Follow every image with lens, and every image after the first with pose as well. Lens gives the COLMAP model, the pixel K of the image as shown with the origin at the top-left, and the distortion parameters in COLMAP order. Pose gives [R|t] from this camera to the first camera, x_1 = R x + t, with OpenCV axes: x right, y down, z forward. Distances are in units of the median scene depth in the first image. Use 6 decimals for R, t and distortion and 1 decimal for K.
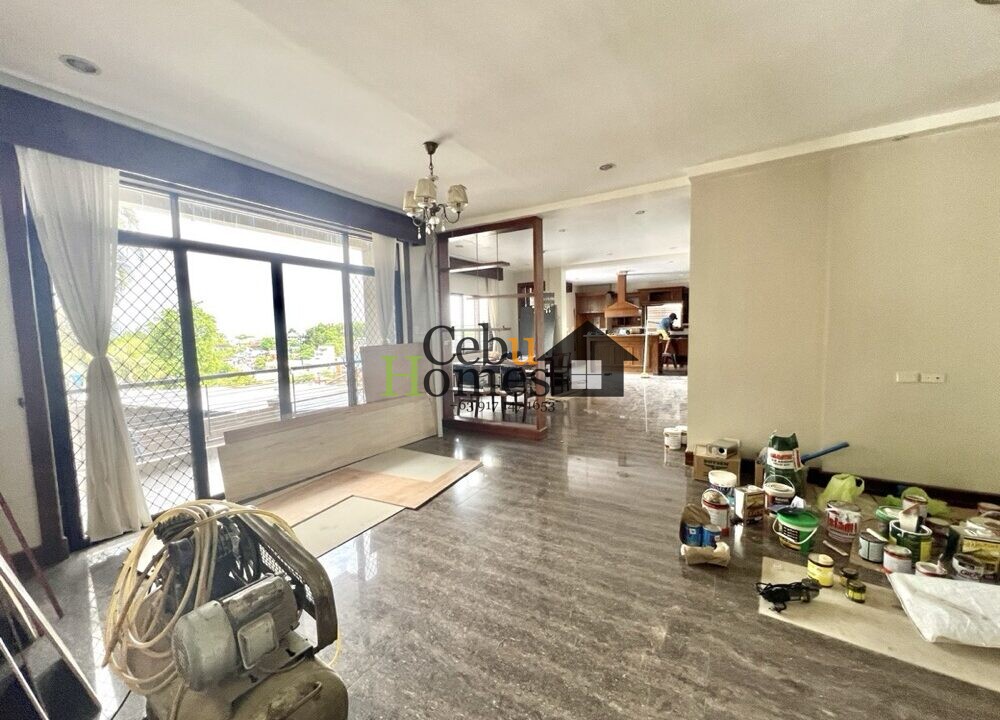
lens RADIAL K [[400.4, 0, 493.0], [0, 400.4, 361.0], [0, 0, 1]] dist [-0.005777, 0.000348]
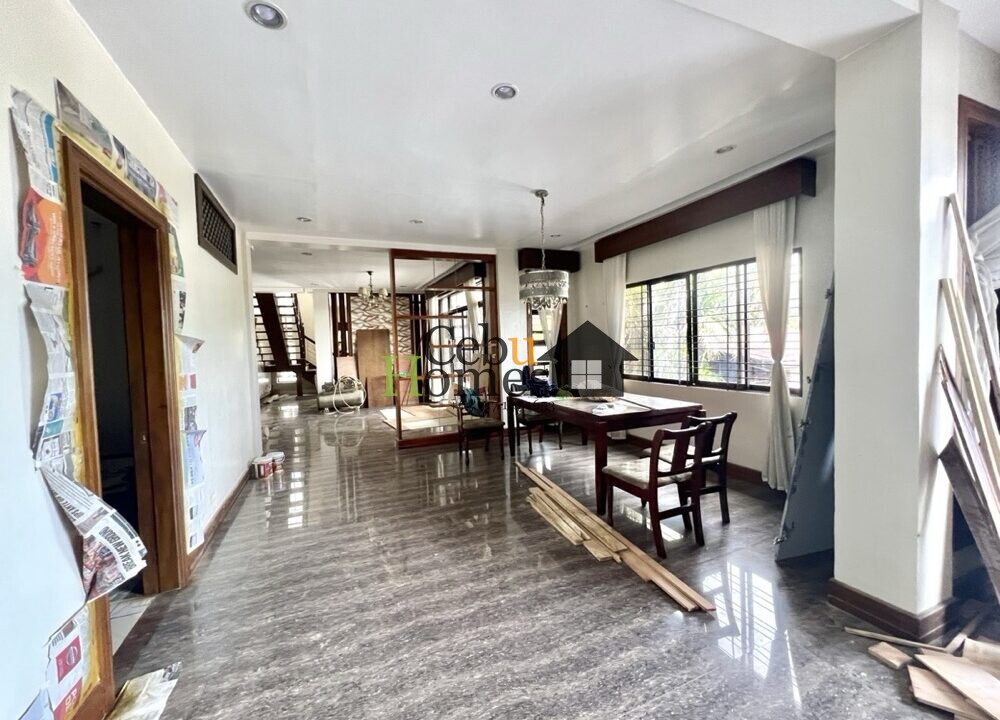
lens RADIAL K [[400.4, 0, 496.9], [0, 400.4, 356.8], [0, 0, 1]] dist [-0.005777, 0.000348]
pose [[-0.578923, 0.068601, -0.812491, 1.702085], [-0.025110, 0.994482, 0.101859, -0.353253], [0.814995, 0.079370, -0.574006, 3.699050]]
